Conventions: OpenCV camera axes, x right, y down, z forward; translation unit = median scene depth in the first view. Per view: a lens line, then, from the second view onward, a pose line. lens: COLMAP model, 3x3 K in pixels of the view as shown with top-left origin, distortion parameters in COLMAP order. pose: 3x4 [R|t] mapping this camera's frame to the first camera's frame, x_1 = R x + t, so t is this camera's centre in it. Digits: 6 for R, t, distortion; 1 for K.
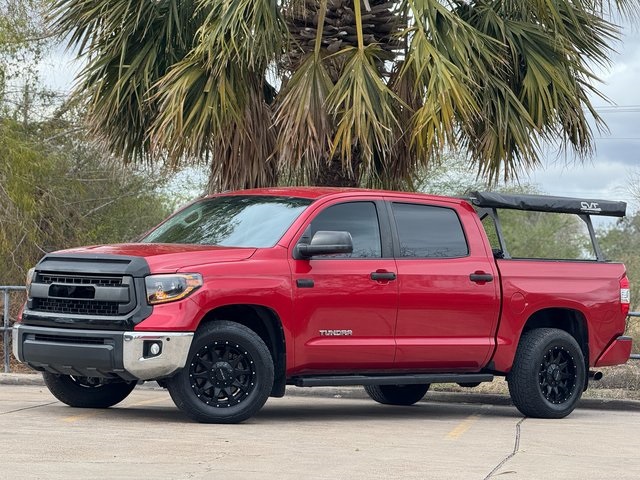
lens RADIAL K [[2400.6, 0, 320.0], [0, 2400.6, 240.0], [0, 0, 1]] dist [-0.053469, -1.871670]
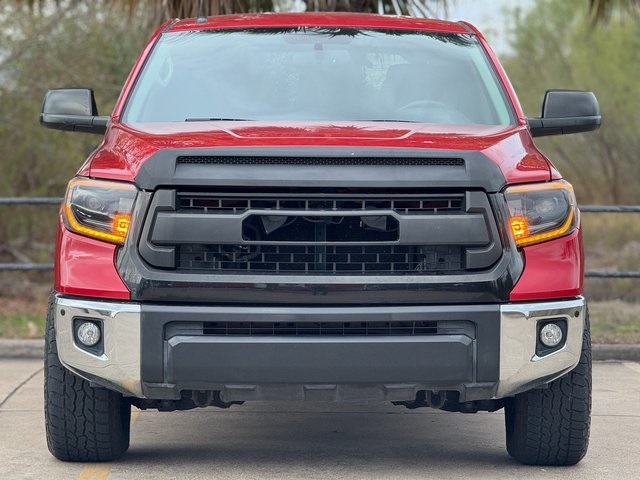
lens RADIAL K [[2400.6, 0, 320.0], [0, 2400.6, 240.0], [0, 0, 1]] dist [-0.053469, -1.871670]
pose [[0.674343, -0.053733, 0.736460, -0.457656], [0.009284, 0.997887, 0.064306, -0.006690], [-0.738360, -0.036527, 0.673417, 0.687935]]
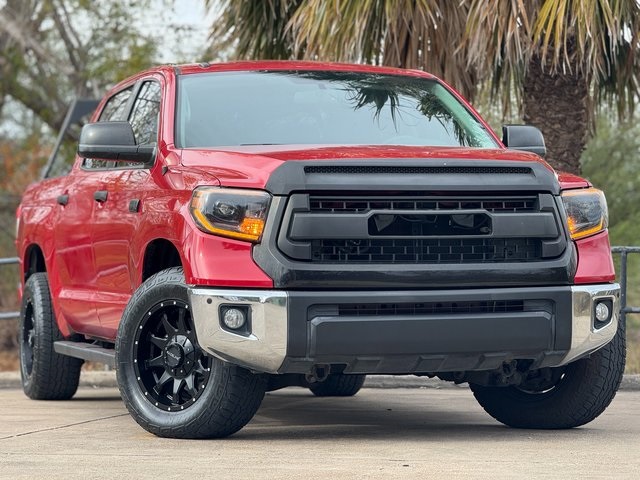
lens RADIAL K [[2400.6, 0, 320.0], [0, 2400.6, 240.0], [0, 0, 1]] dist [-0.053469, -1.871670]
pose [[0.462557, -0.027662, 0.886158, -0.625760], [0.016145, 0.999610, 0.022777, 0.011967], [-0.886442, 0.003771, 0.462823, 0.768213]]
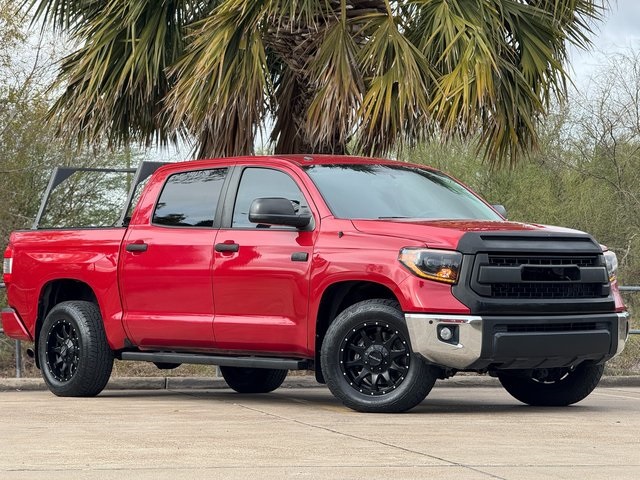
lens RADIAL K [[2400.6, 0, 320.0], [0, 2400.6, 240.0], [0, 0, 1]] dist [-0.053469, -1.871670]
pose [[0.073804, -0.014938, 0.997161, -1.011542], [-0.007681, 0.999850, 0.015547, -0.004418], [-0.997243, -0.008807, 0.073678, 1.030796]]
